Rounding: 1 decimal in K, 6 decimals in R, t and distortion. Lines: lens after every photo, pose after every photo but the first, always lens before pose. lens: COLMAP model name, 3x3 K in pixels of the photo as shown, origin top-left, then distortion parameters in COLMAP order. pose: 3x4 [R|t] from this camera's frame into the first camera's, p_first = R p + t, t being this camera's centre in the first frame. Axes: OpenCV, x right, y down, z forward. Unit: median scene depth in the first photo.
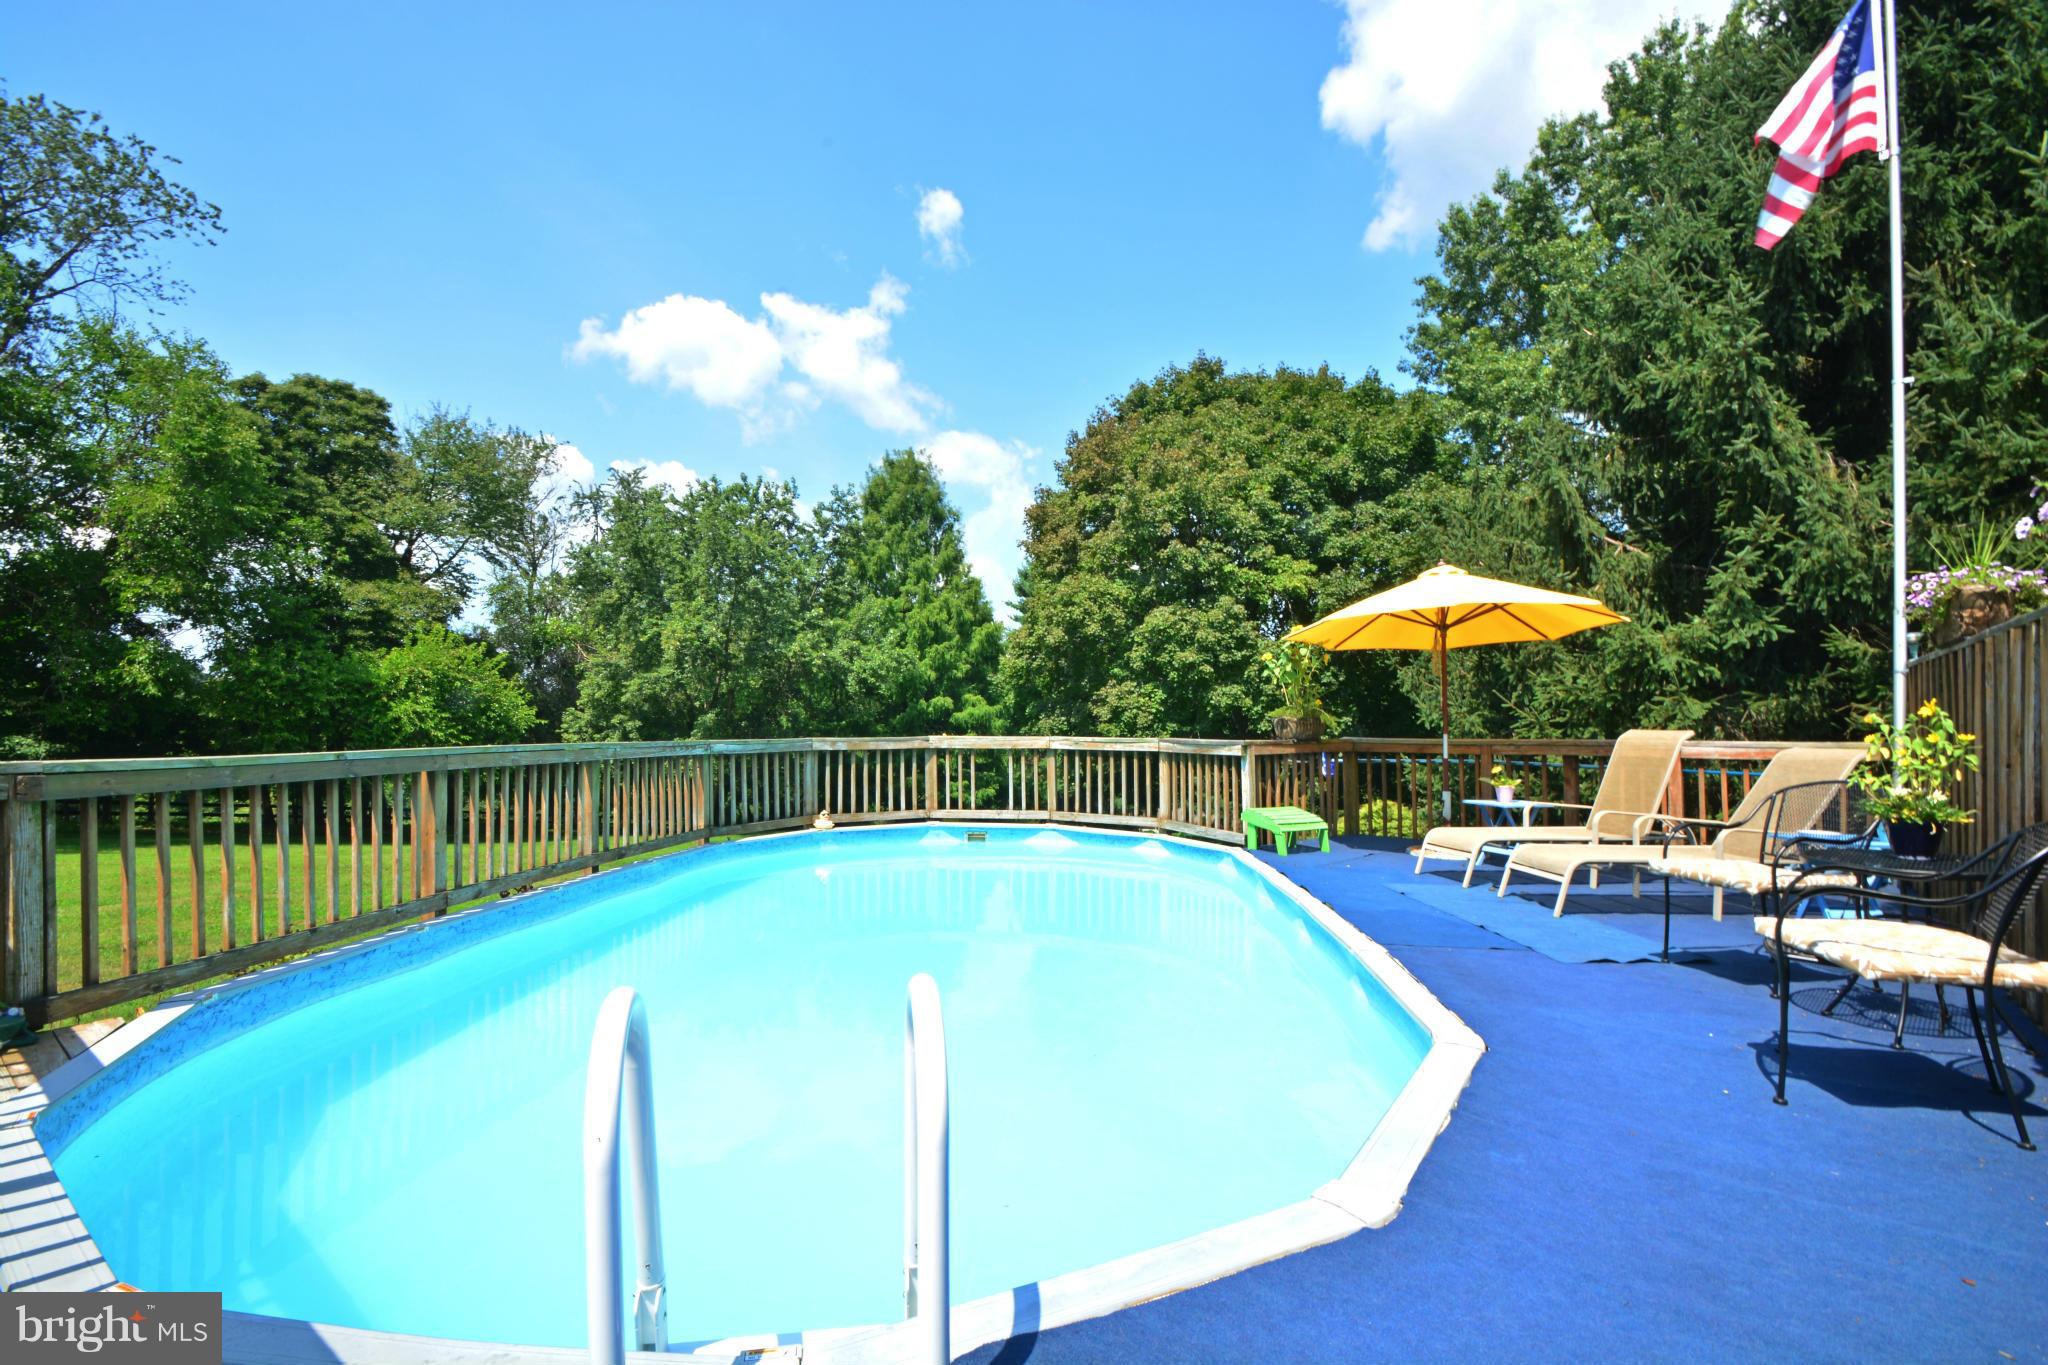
lens RADIAL K [[901.8, 0, 990.2], [0, 901.8, 709.8], [0, 0, 1]] dist [0.022017, -0.025111]
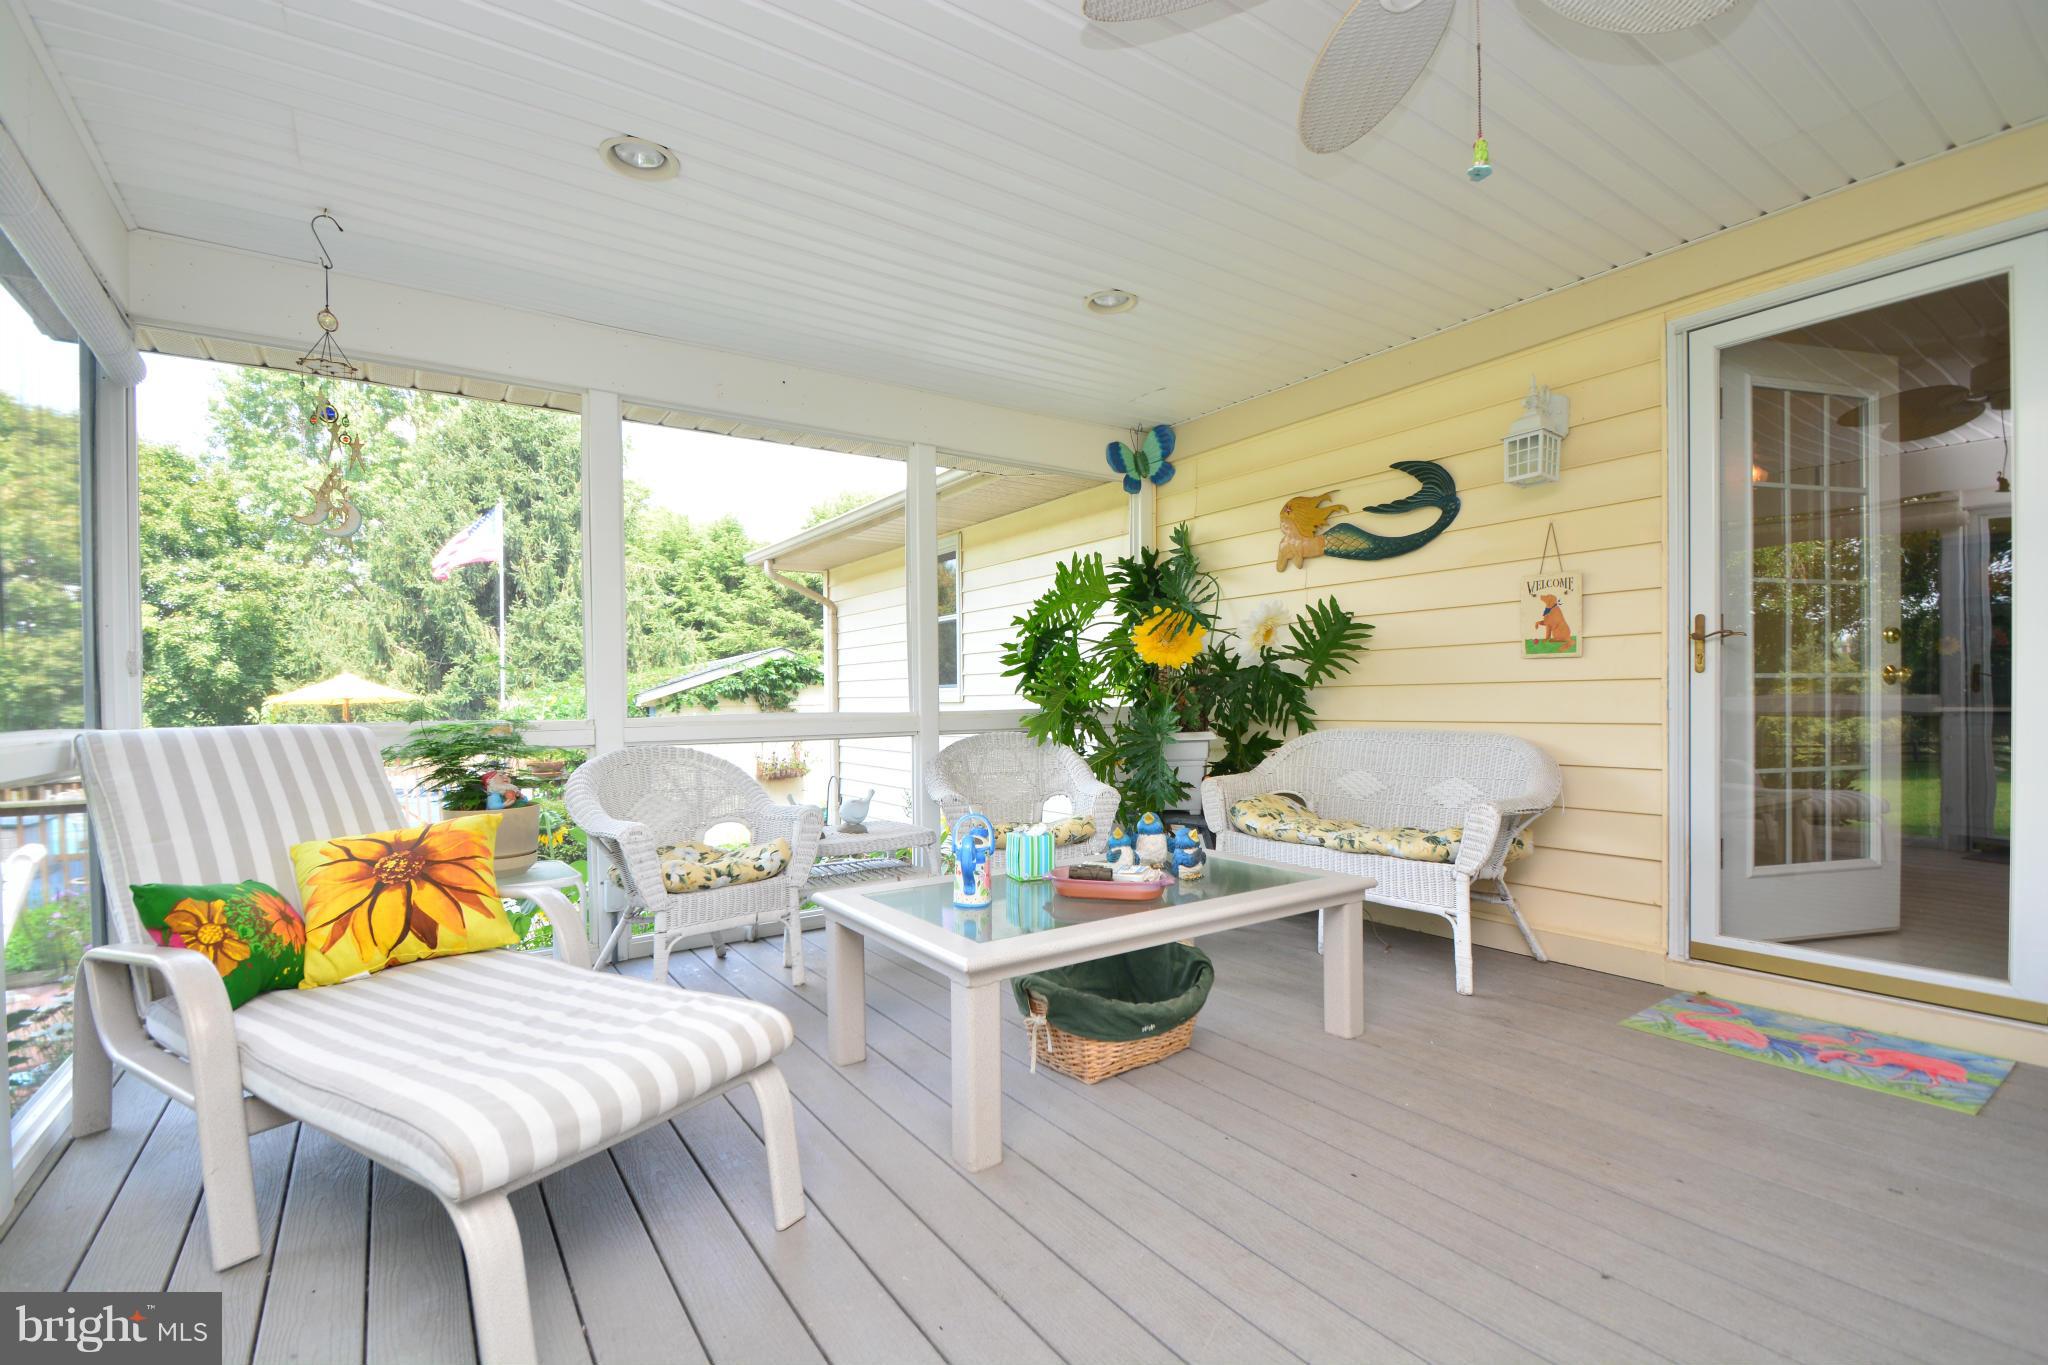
lens RADIAL K [[901.8, 0, 990.2], [0, 901.8, 709.8], [0, 0, 1]] dist [0.022017, -0.025111]
pose [[0.327684, -0.012918, 0.944699, -0.357296], [0.000086, 0.999907, 0.013643, -0.028354], [-0.944788, -0.004389, 0.327654, -0.413613]]
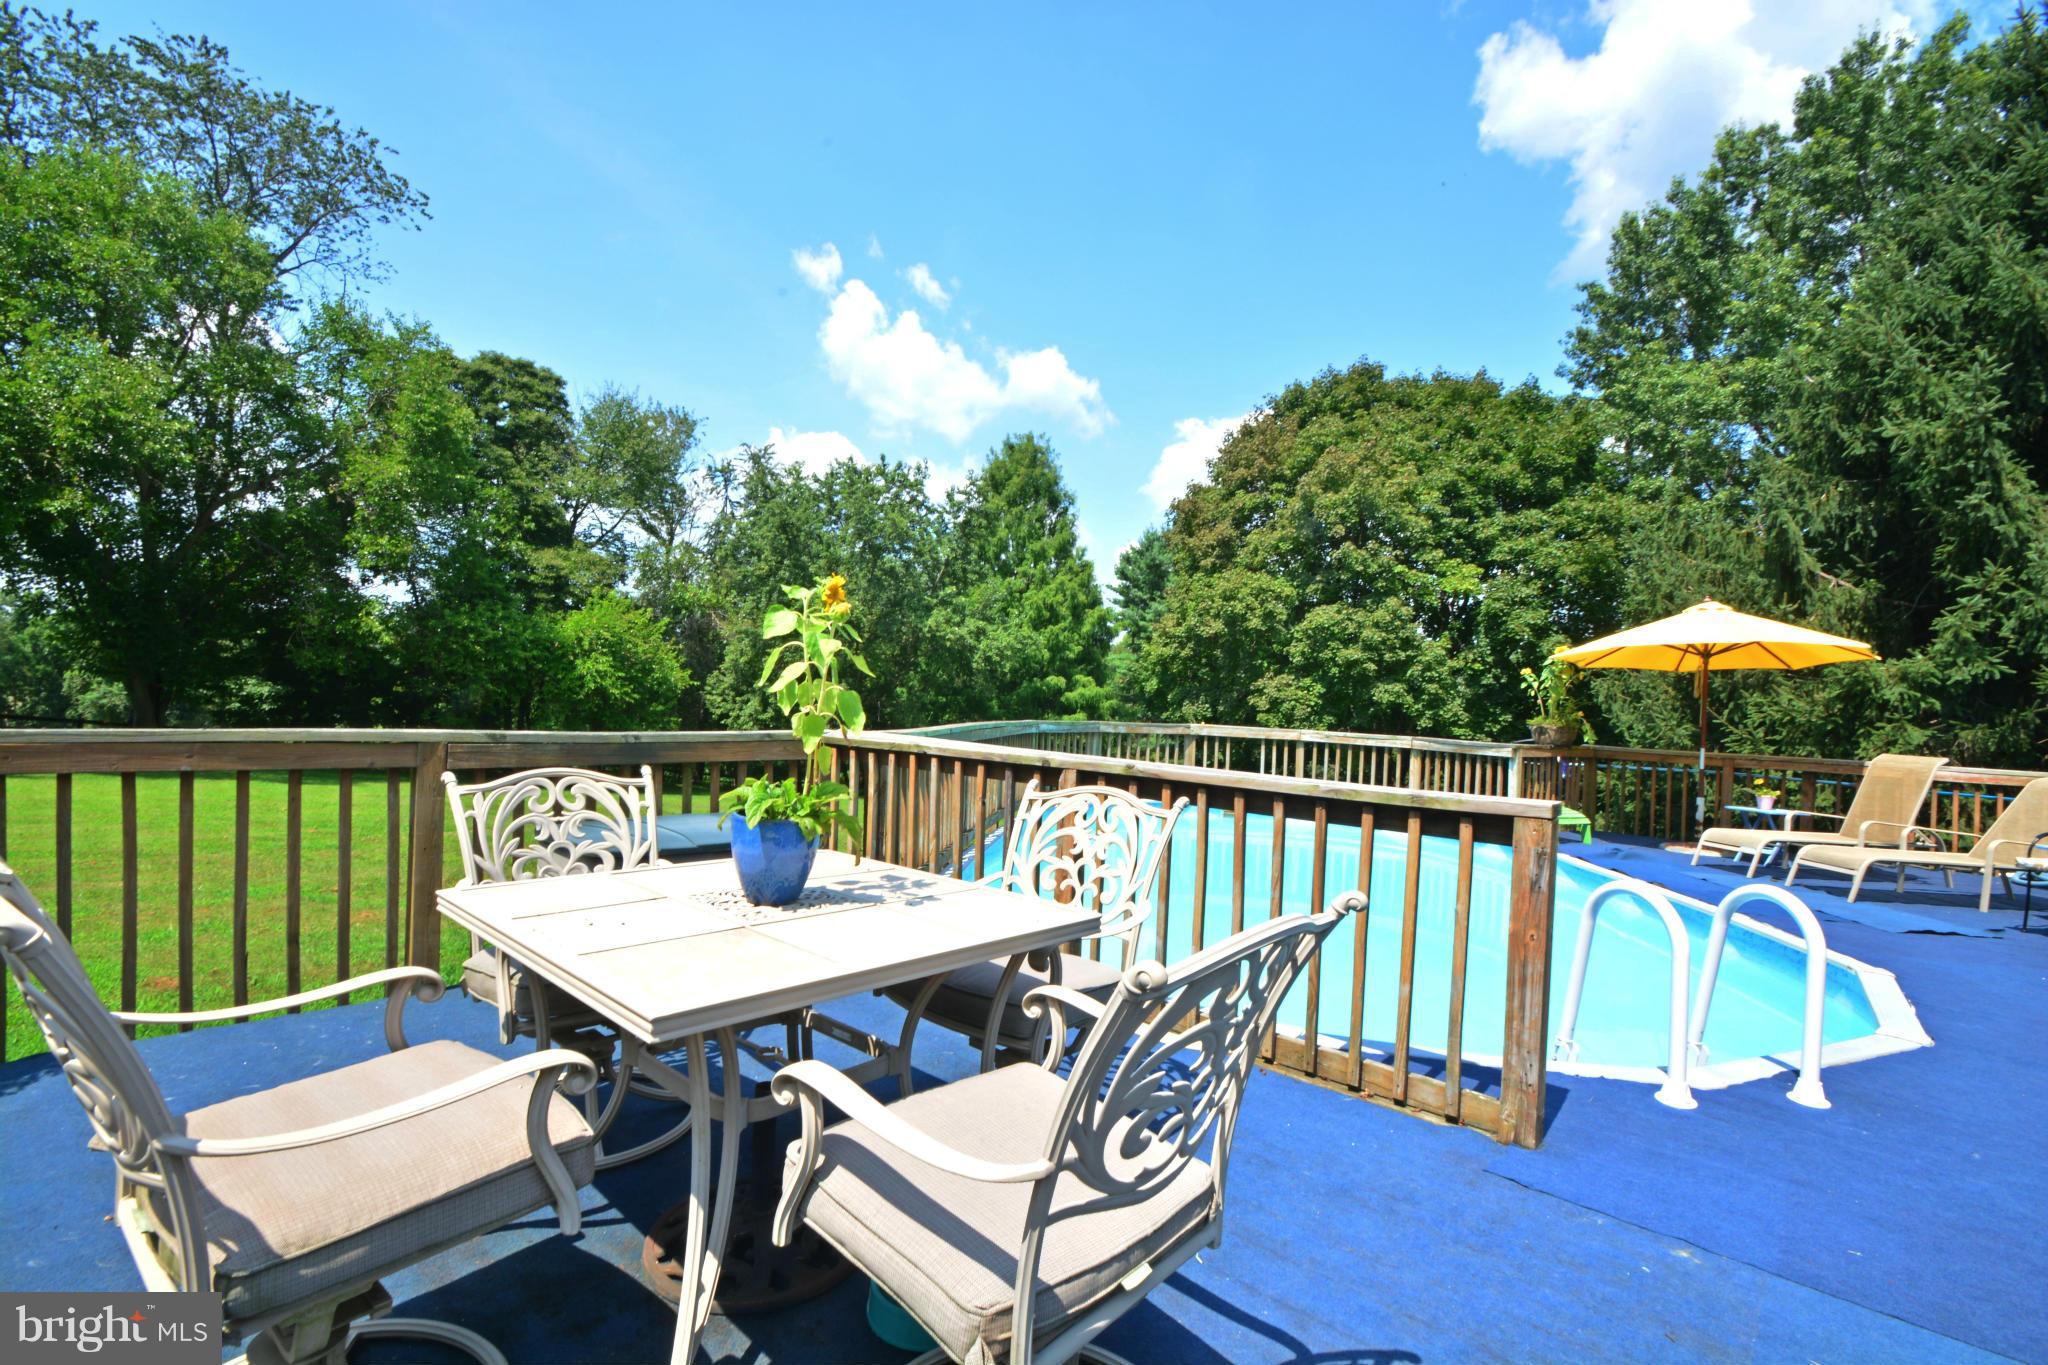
lens RADIAL K [[895.4, 0, 996.0], [0, 895.4, 714.0], [0, 0, 1]] dist [0.016519, -0.017255]
pose [[0.996420, 0.047936, -0.069631, -0.091875], [-0.045709, 0.998402, 0.033238, -0.003948], [0.071113, -0.029936, 0.997019, -0.060736]]
